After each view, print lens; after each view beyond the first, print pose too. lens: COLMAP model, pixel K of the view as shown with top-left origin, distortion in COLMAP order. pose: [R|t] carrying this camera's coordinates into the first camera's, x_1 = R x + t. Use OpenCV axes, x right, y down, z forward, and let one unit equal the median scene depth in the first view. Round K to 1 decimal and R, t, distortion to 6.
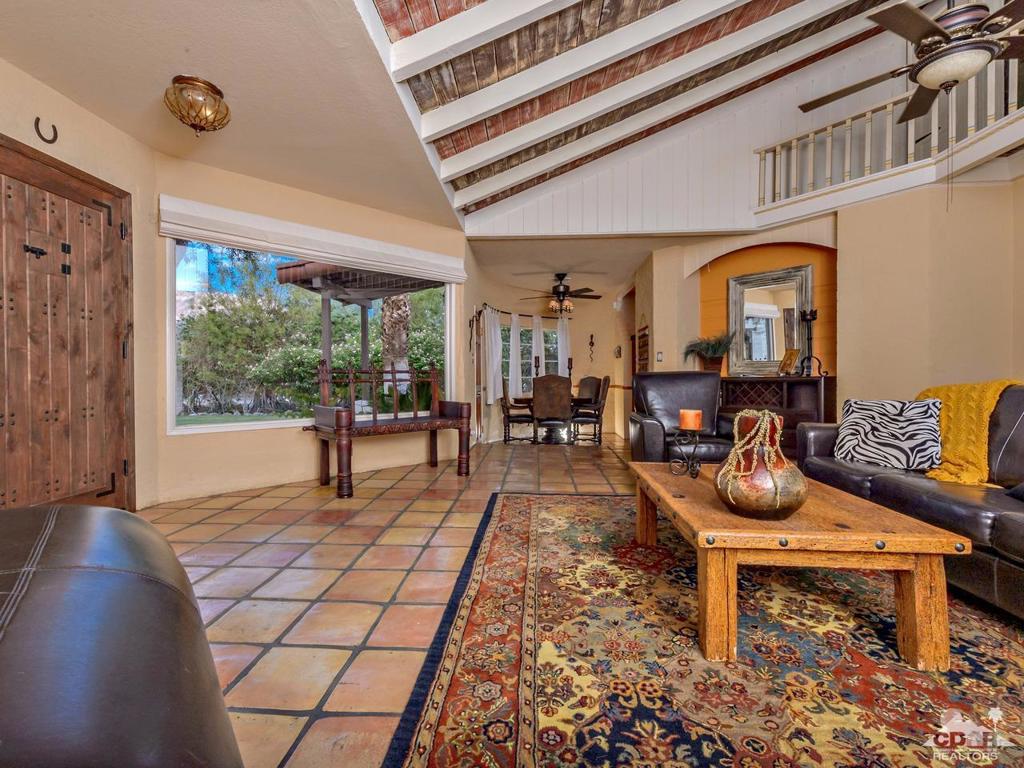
lens RADIAL K [[456.3, 0, 509.0], [0, 456.3, 381.5], [0, 0, 1]] dist [0.001616, -0.000149]
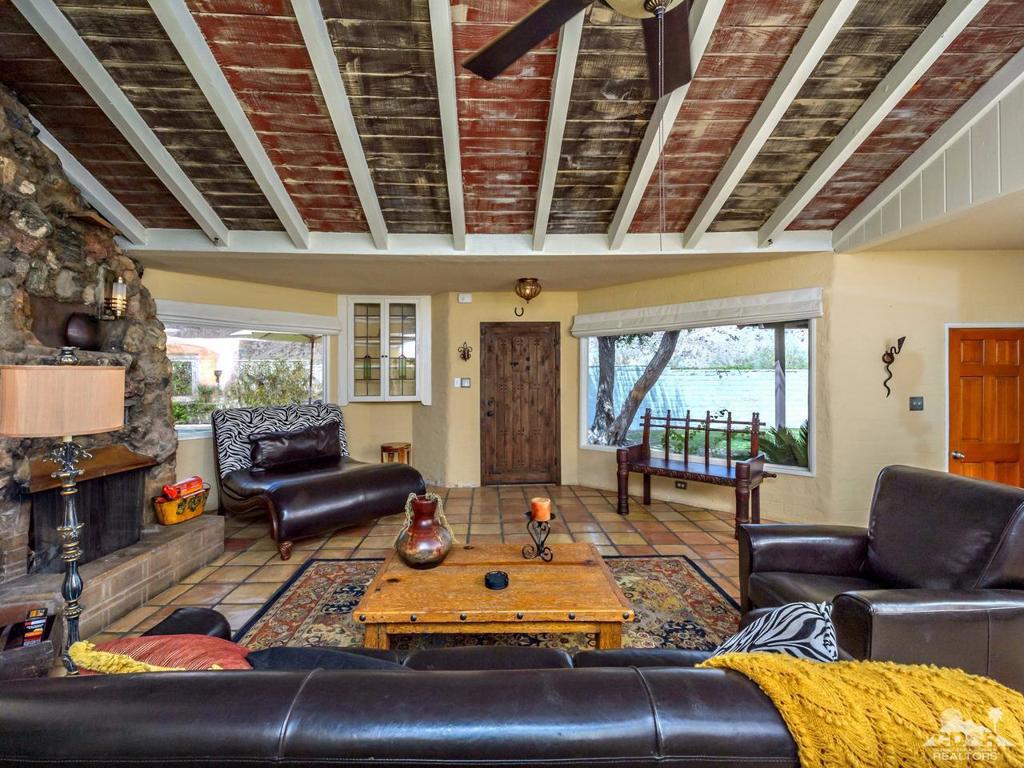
lens RADIAL K [[456.3, 0, 509.0], [0, 456.3, 381.5], [0, 0, 1]] dist [0.001616, -0.000149]
pose [[0.090226, 0.010768, -0.995863, 1.466597], [-0.005738, 0.999931, 0.010292, -0.234206], [0.995905, 0.004786, 0.090282, 0.814980]]
